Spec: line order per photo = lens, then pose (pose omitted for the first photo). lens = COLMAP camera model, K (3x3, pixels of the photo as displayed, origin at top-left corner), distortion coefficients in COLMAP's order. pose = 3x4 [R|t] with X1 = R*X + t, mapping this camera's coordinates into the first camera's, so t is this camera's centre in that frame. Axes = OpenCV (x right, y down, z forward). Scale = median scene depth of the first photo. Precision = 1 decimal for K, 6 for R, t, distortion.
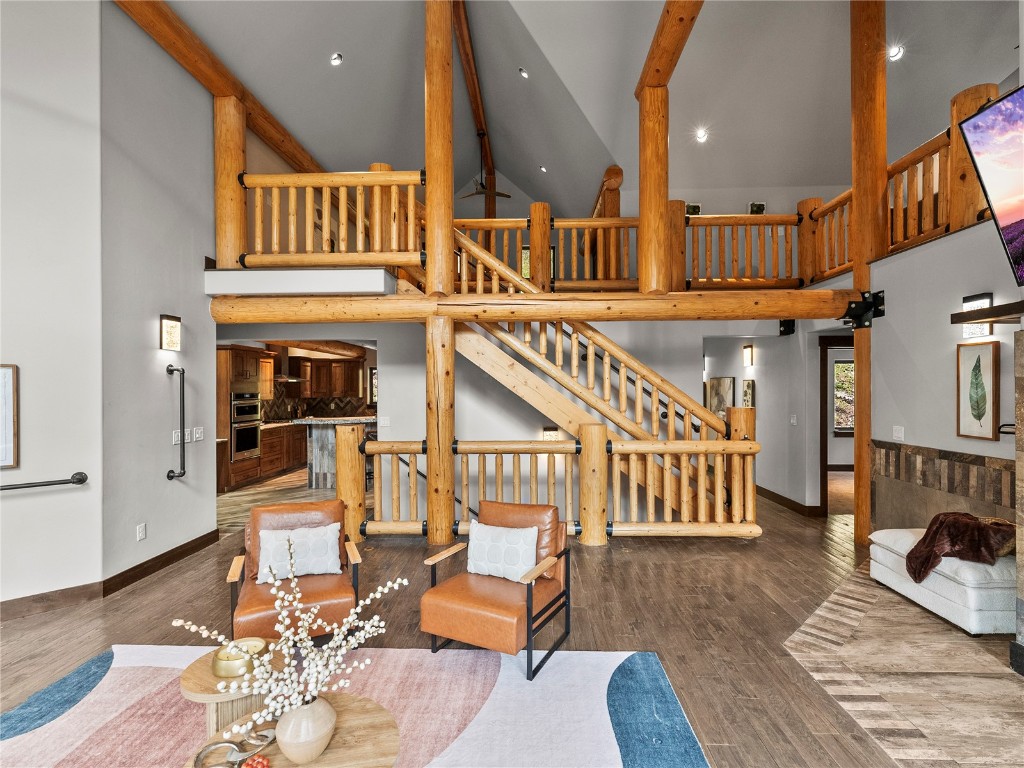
lens RADIAL K [[488.0, 0, 512.0], [0, 488.0, 384.0], [0, 0, 1]] dist [-0.002708, -0.000300]
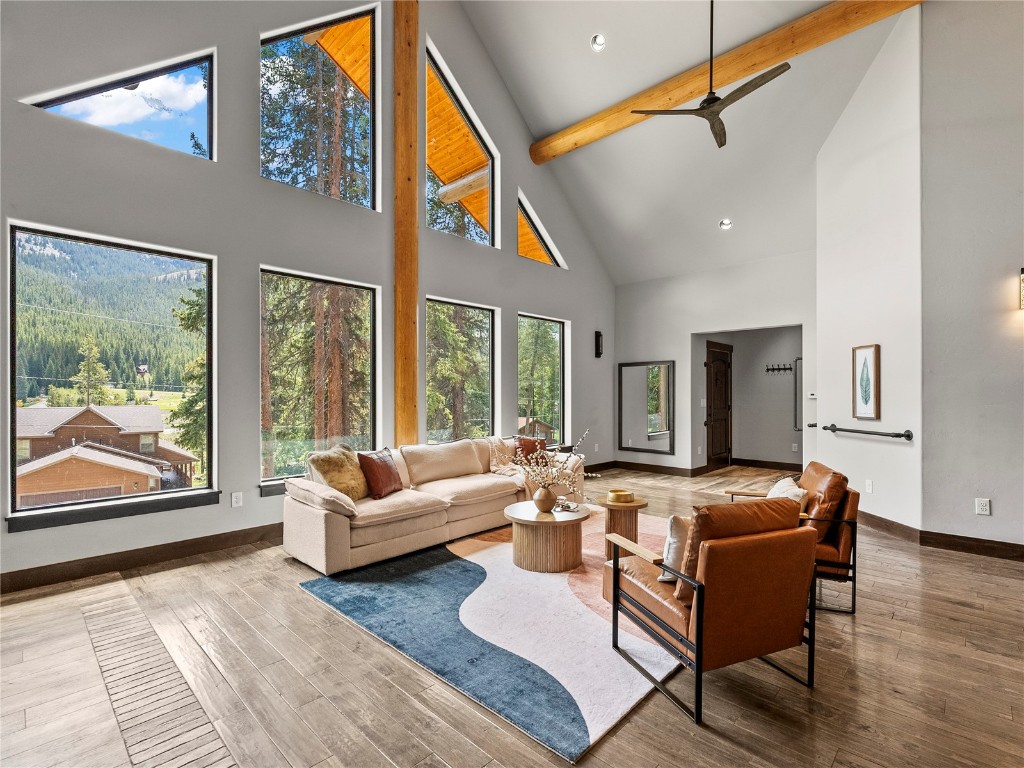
lens RADIAL K [[488.0, 0, 512.0], [0, 488.0, 384.0], [0, 0, 1]] dist [-0.002708, -0.000300]
pose [[-0.662789, -0.006980, -0.748774, 0.685242], [0.010072, 0.999783, -0.018235, 0.087466], [0.748738, -0.019628, -0.662575, 1.148421]]
